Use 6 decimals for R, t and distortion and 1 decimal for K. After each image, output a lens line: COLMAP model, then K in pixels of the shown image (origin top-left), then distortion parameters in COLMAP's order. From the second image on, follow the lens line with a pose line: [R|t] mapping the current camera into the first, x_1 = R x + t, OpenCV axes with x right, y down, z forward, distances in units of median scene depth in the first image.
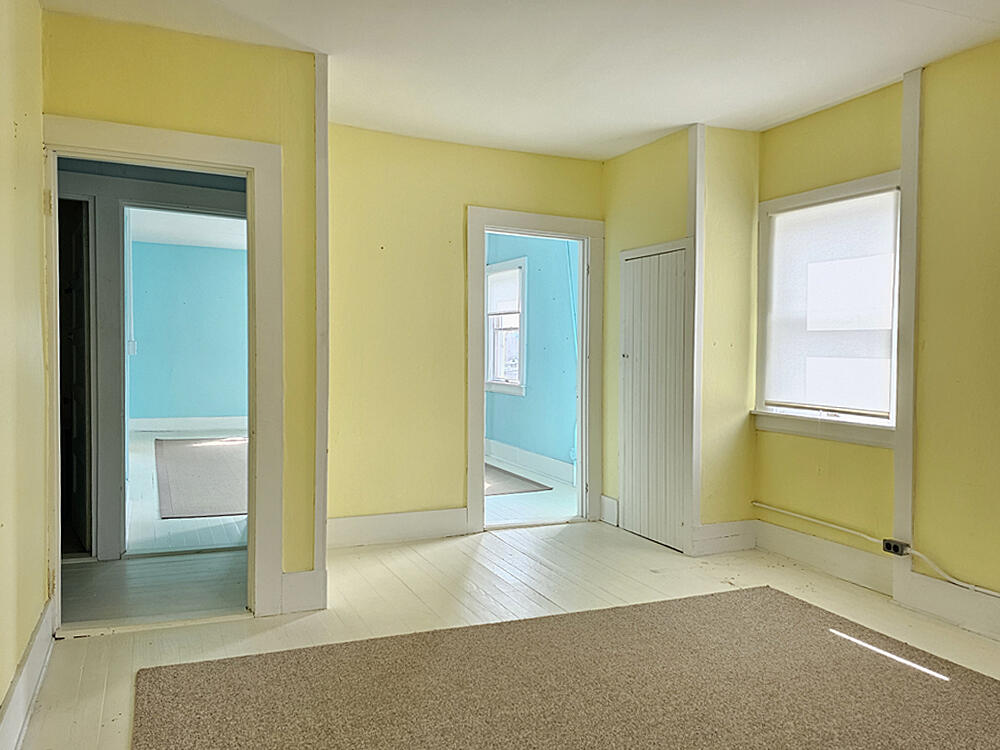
lens RADIAL K [[809.5, 0, 502.1], [0, 809.5, 347.8], [0, 0, 1]] dist [0.046735, -0.000439]
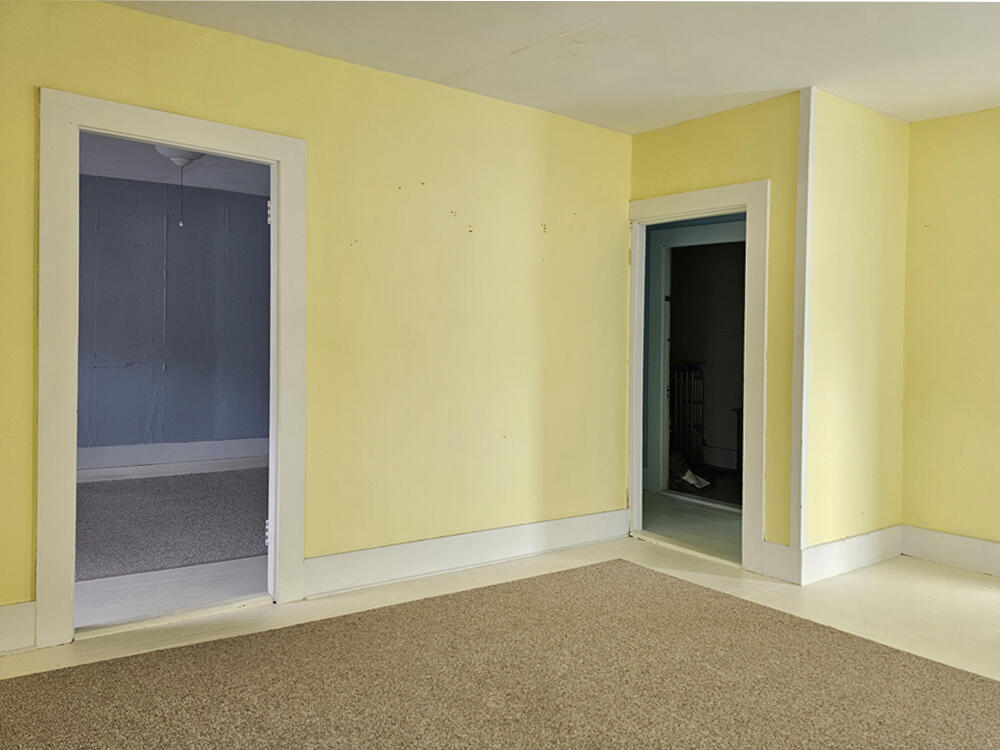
lens RADIAL K [[809.5, 0, 502.1], [0, 809.5, 347.8], [0, 0, 1]] dist [0.046735, -0.000439]
pose [[0.275271, 0.001303, -0.961366, 0.770773], [-0.033430, 0.999407, -0.008218, 0.022287], [0.960785, 0.034401, 0.275151, 0.311736]]
